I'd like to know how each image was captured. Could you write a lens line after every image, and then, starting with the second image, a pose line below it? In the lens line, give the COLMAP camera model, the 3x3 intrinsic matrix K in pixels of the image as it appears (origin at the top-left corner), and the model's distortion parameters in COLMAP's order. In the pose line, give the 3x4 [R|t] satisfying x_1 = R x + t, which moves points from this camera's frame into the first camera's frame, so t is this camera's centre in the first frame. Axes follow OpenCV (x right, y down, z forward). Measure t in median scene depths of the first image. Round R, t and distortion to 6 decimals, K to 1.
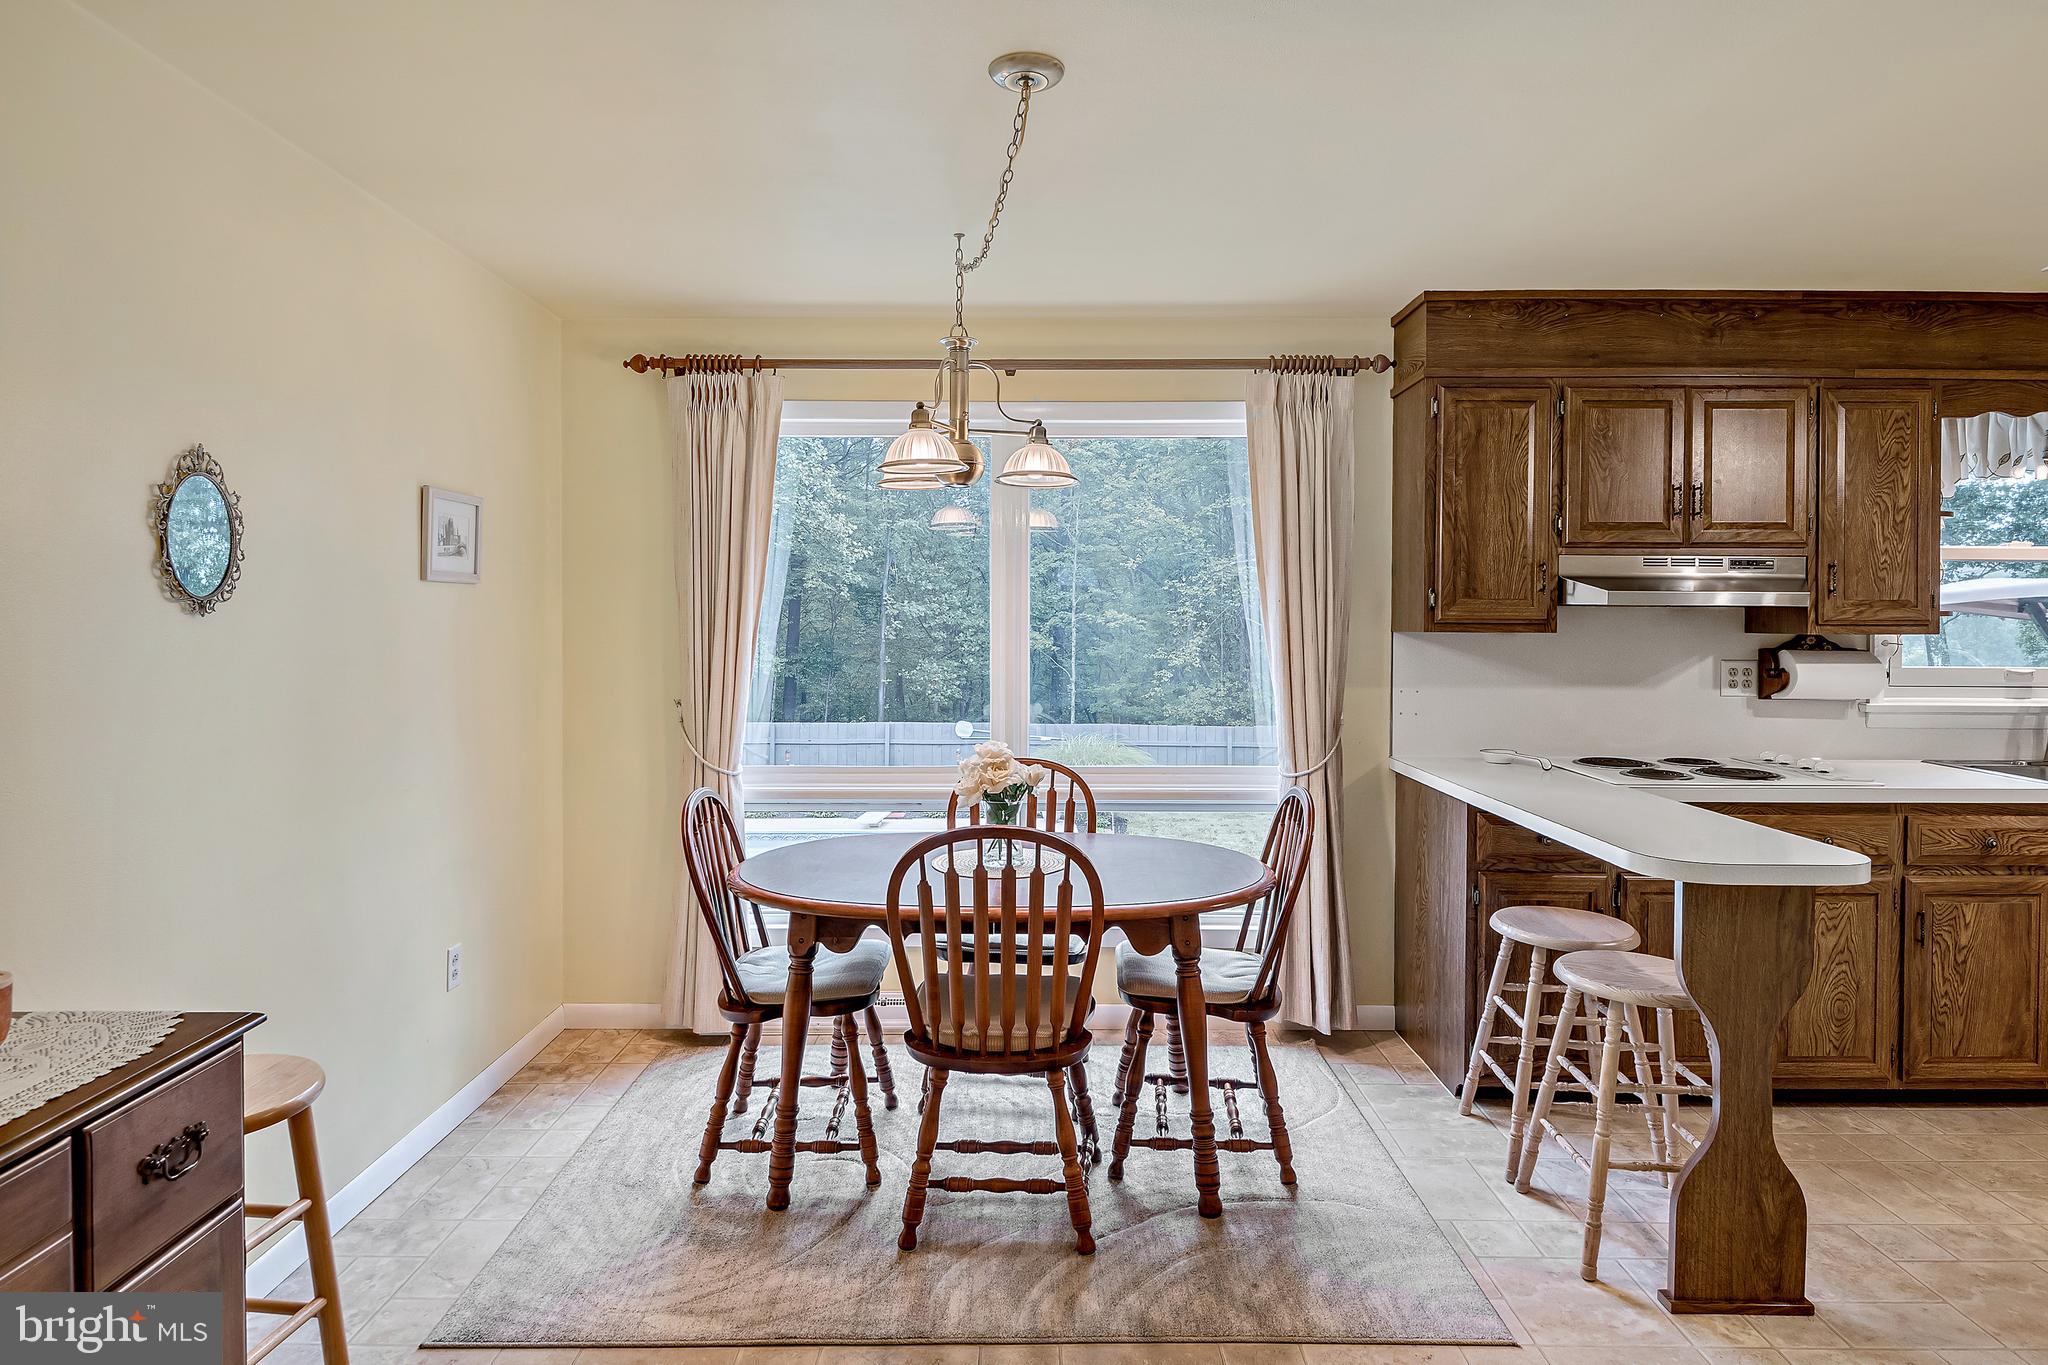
lens RADIAL K [[1151.9, 0, 1021.9], [0, 1151.9, 627.5], [0, 0, 1]] dist [0.000688, -0.009130]
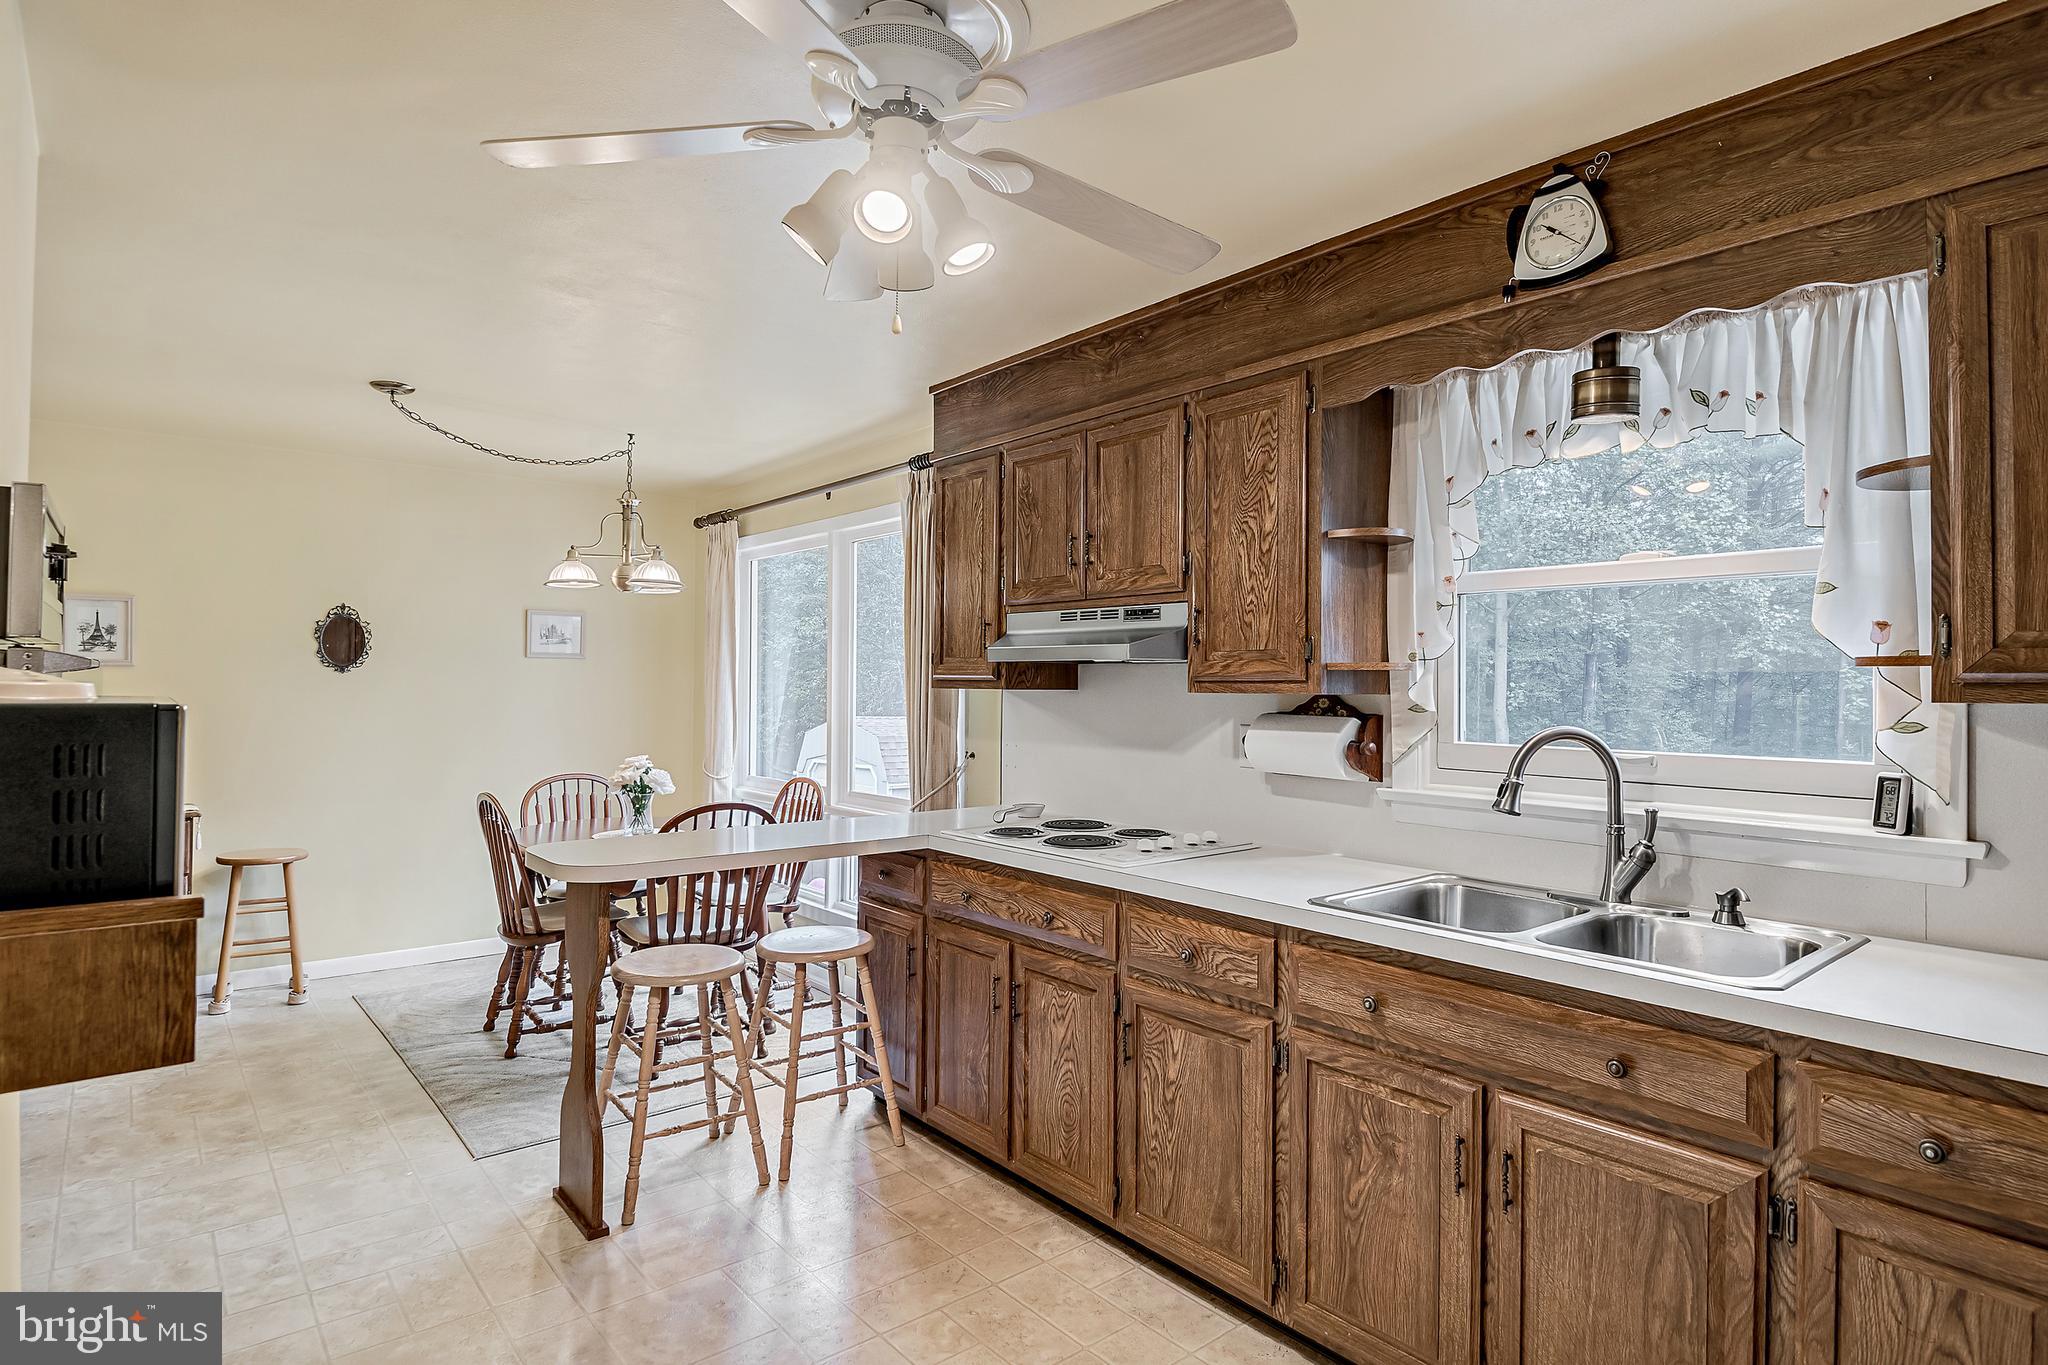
lens RADIAL K [[1087.1, 0, 1028.6], [0, 1087.1, 672.4], [0, 0, 1]] dist [0.030862, -0.046582]
pose [[0.640868, -0.006942, -0.767620, 1.235317], [-0.014367, 0.999675, -0.021036, 0.009743], [0.767517, 0.024509, 0.640560, 0.394748]]
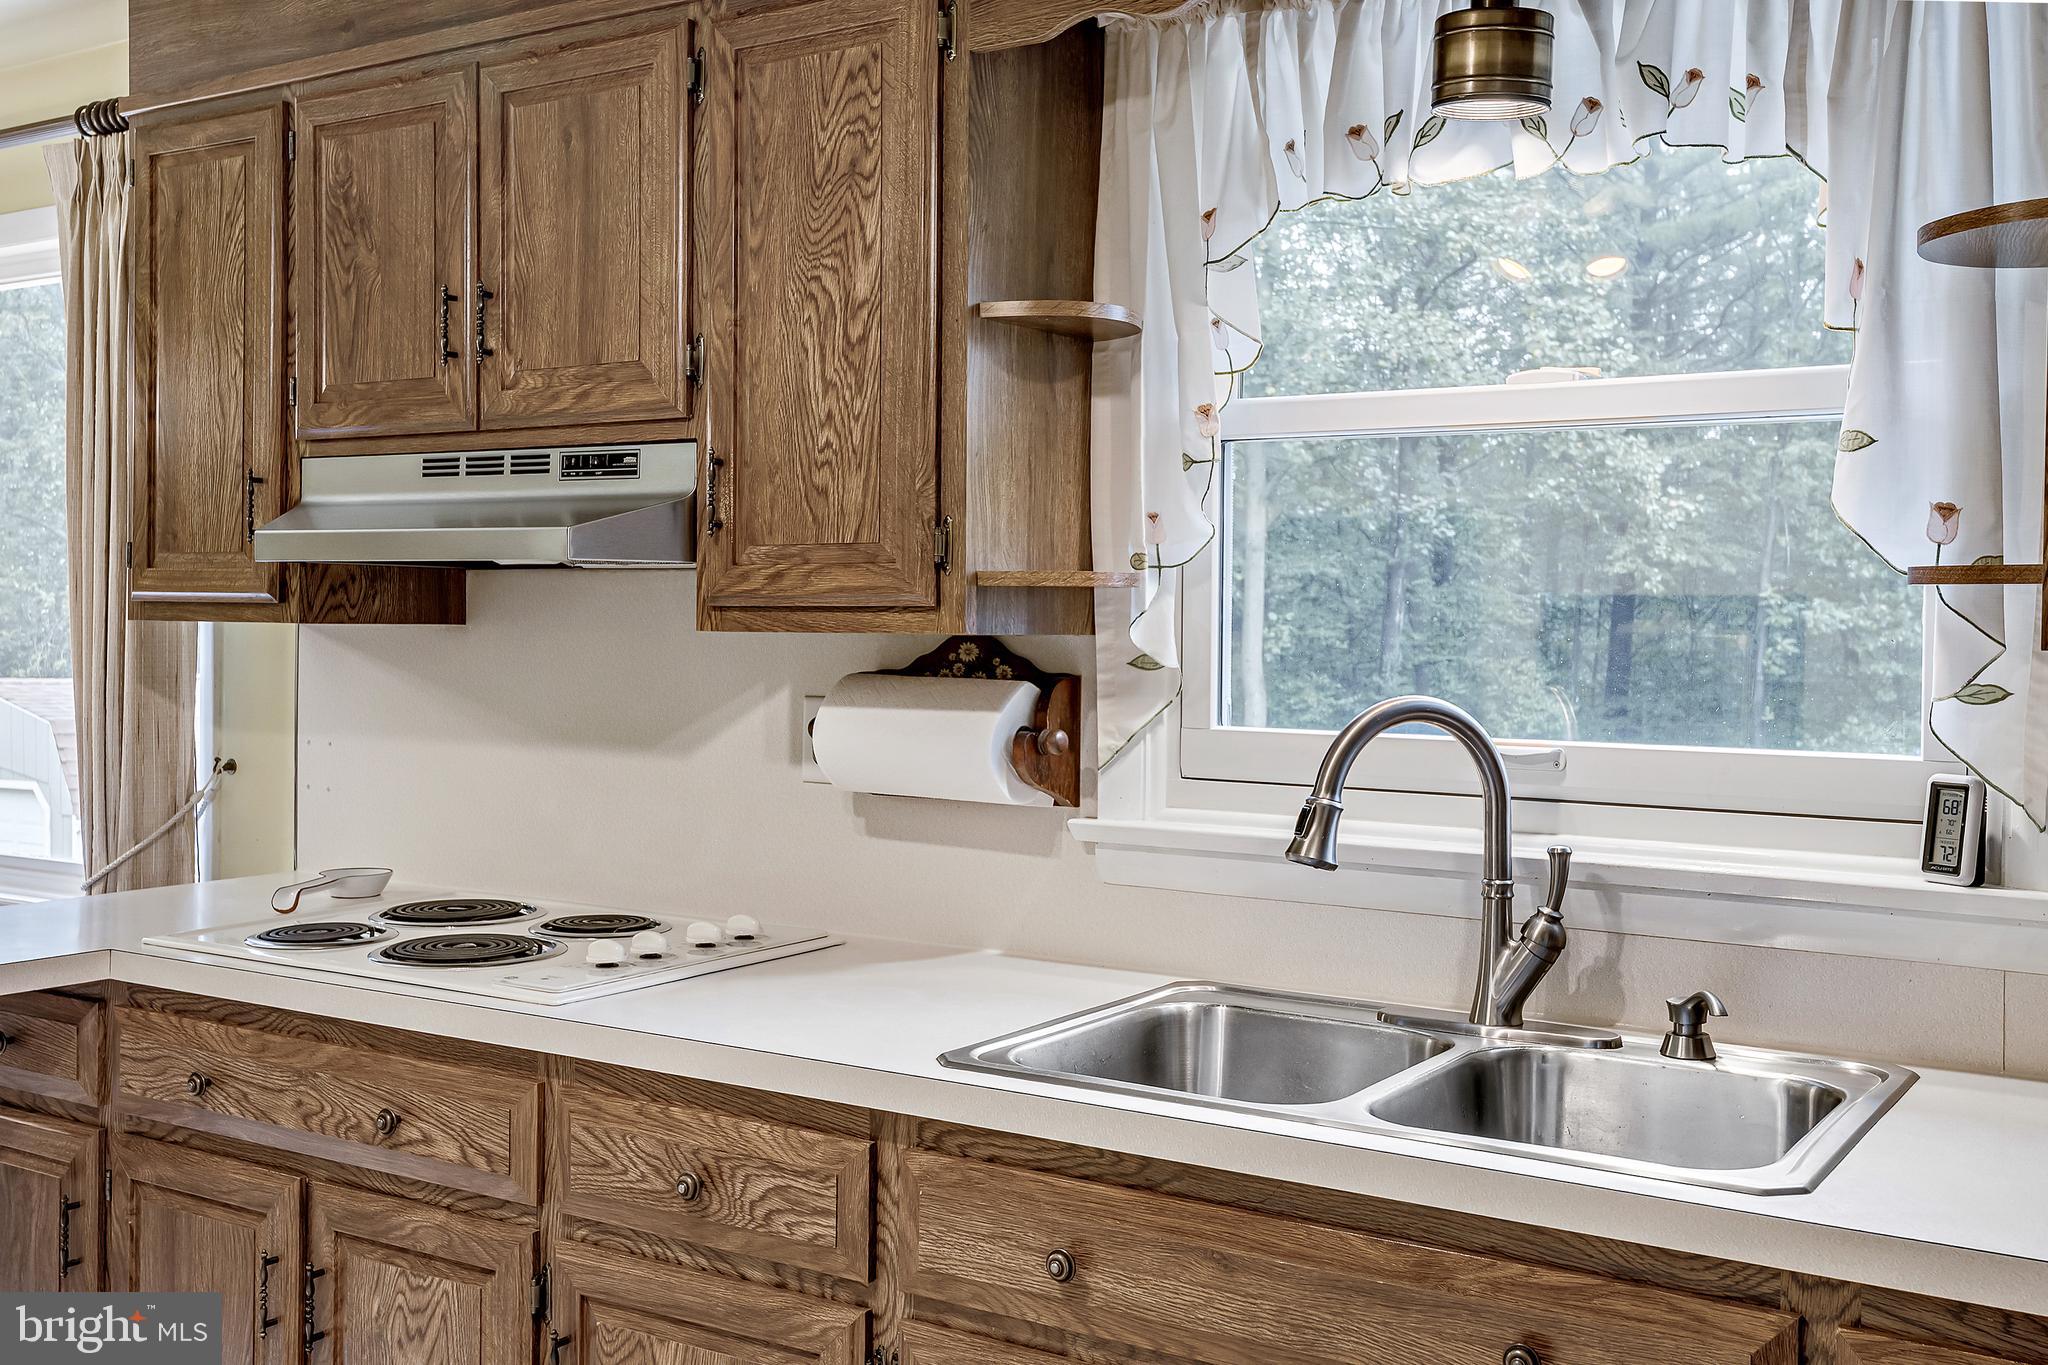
lens RADIAL K [[2055.0, 0, 1033.7], [0, 2055.0, 646.3], [0, 0, 1]] dist [0.036466, 0.002746]
pose [[0.840178, 0.012297, -0.542171, 1.188895], [-0.013785, 0.999904, 0.001317, 0.008993], [0.542135, 0.006368, 0.840267, 0.453192]]
